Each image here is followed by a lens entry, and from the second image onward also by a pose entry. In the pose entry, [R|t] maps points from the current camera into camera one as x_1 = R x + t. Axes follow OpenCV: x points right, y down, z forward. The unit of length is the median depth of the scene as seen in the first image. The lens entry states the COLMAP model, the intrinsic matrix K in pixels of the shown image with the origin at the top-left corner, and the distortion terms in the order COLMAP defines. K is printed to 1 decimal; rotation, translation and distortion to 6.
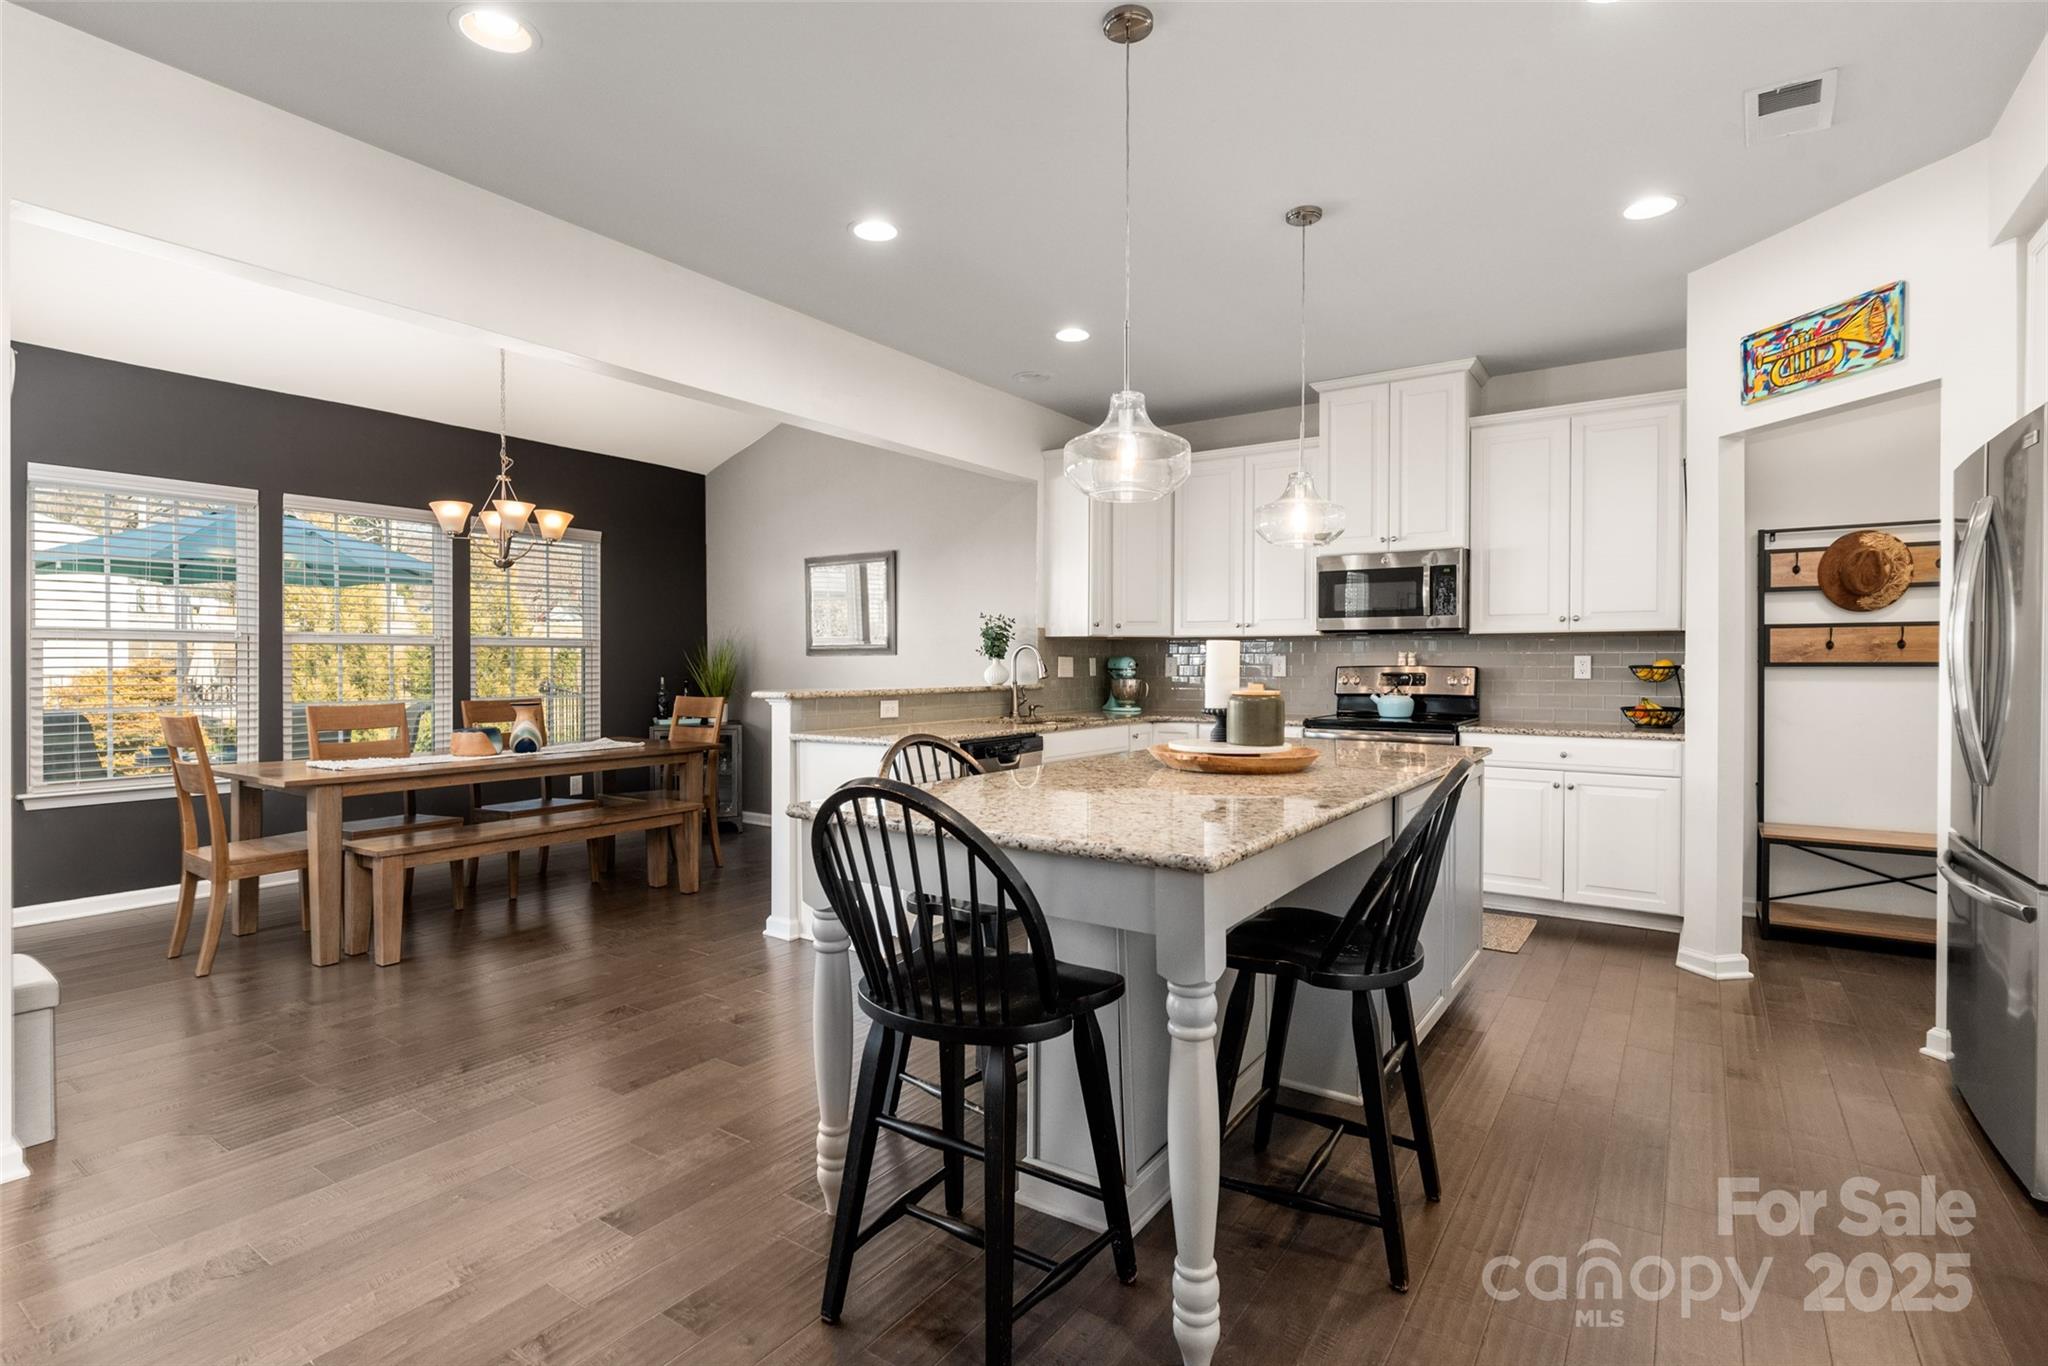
lens RADIAL K [[957.4, 0, 1030.7], [0, 957.4, 659.6], [0, 0, 1]] dist [-0.018203, -0.000084]
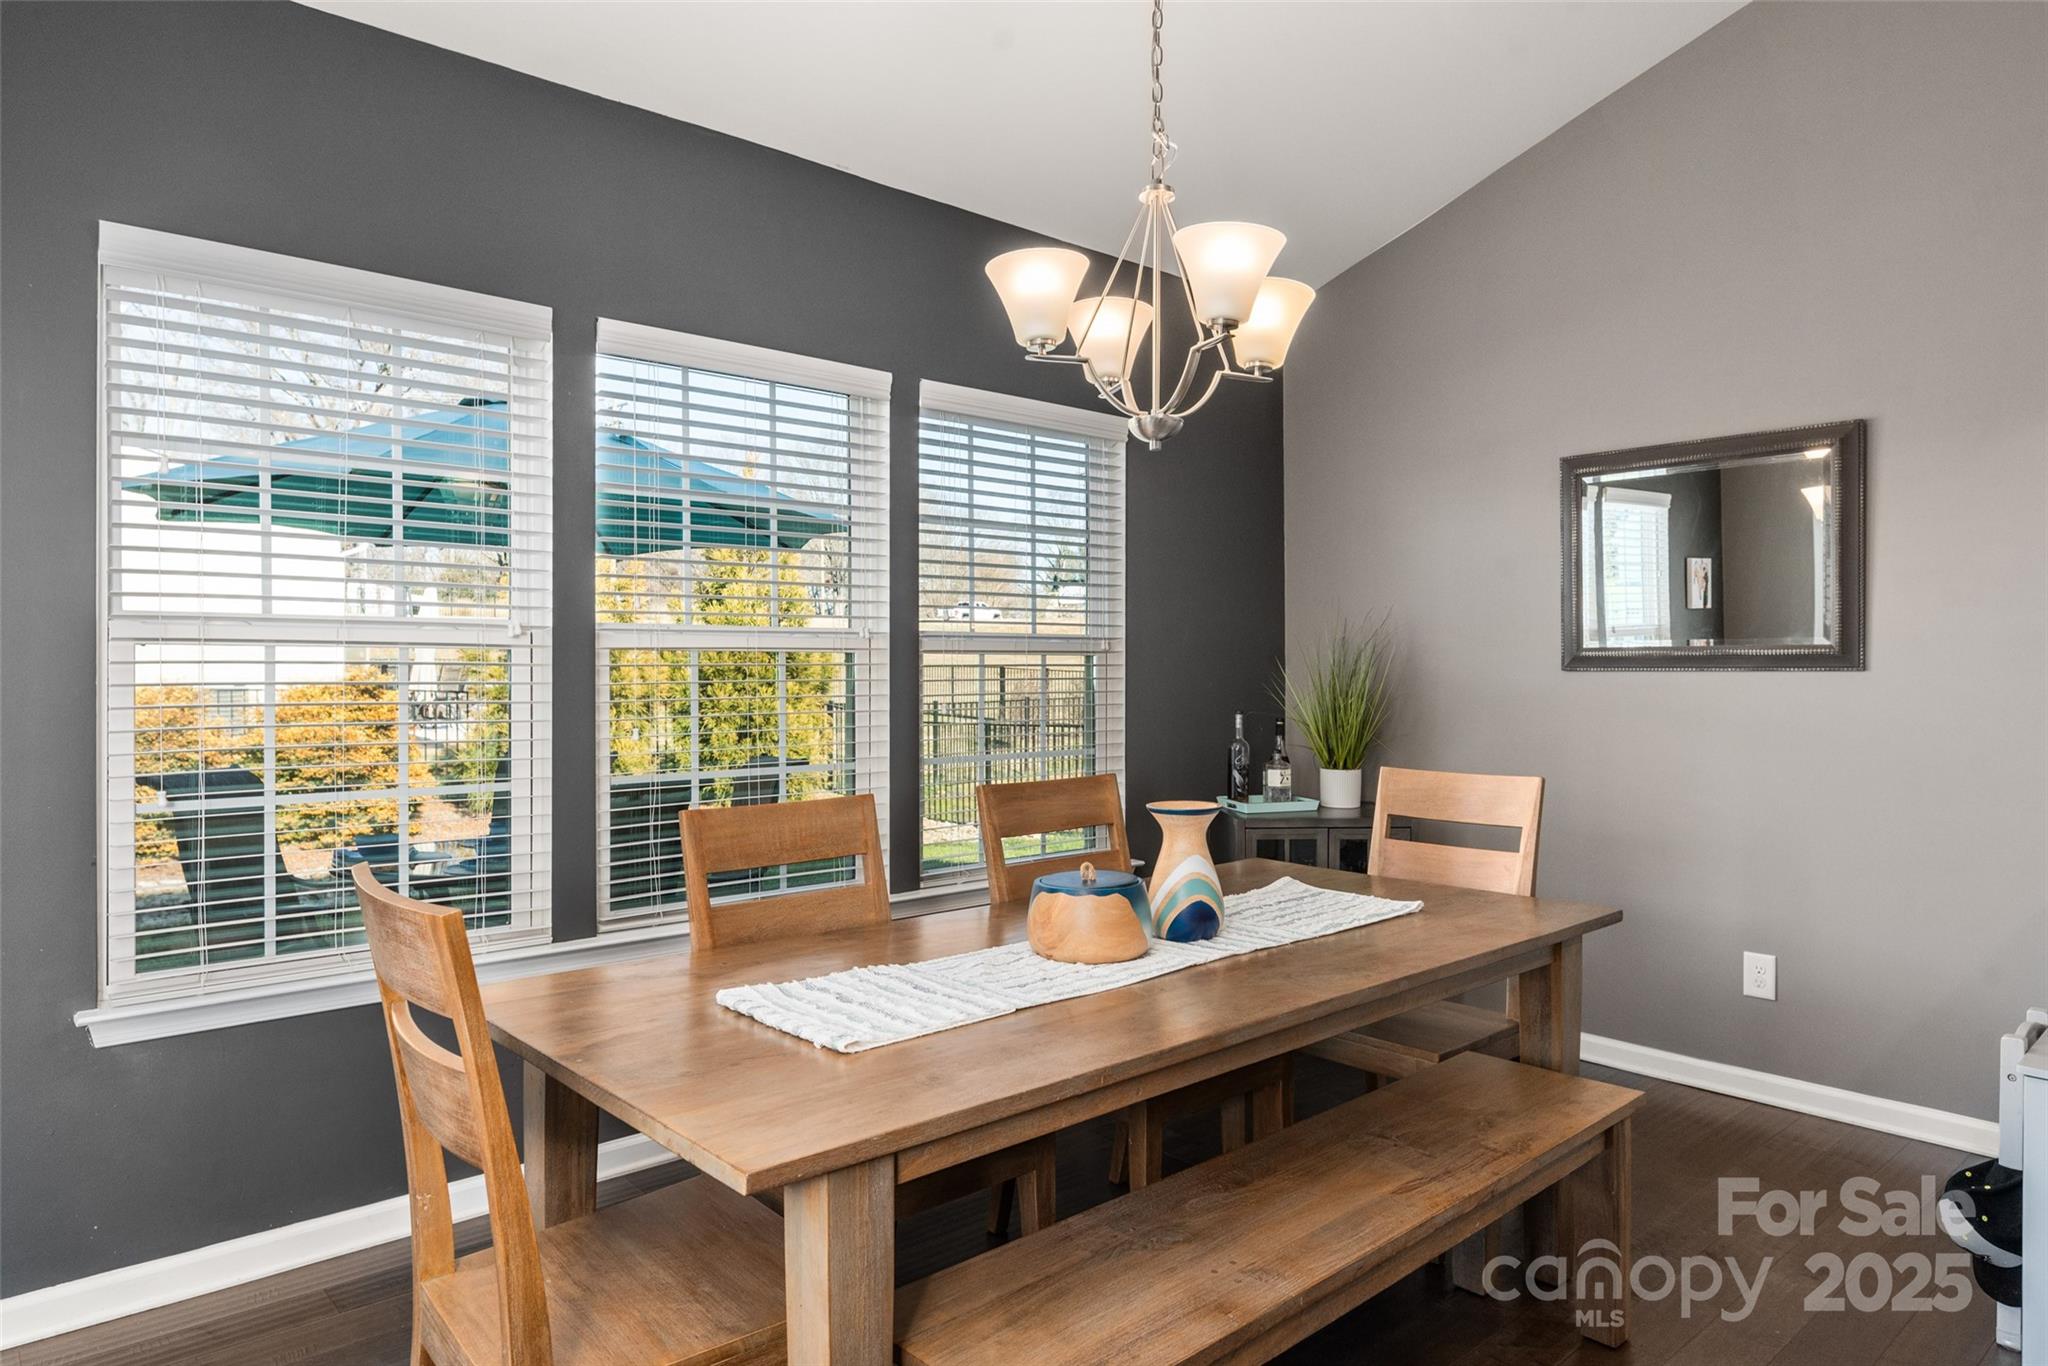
lens RADIAL K [[1199.5, 0, 1025.3], [0, 1199.5, 652.3], [0, 0, 1]] dist [-0.043731, 0.000194]
pose [[0.969582, -0.003150, -0.244747, -0.437418], [0.000971, 0.999959, -0.009022, -0.009397], [0.244766, 0.008510, 0.969545, 0.481654]]
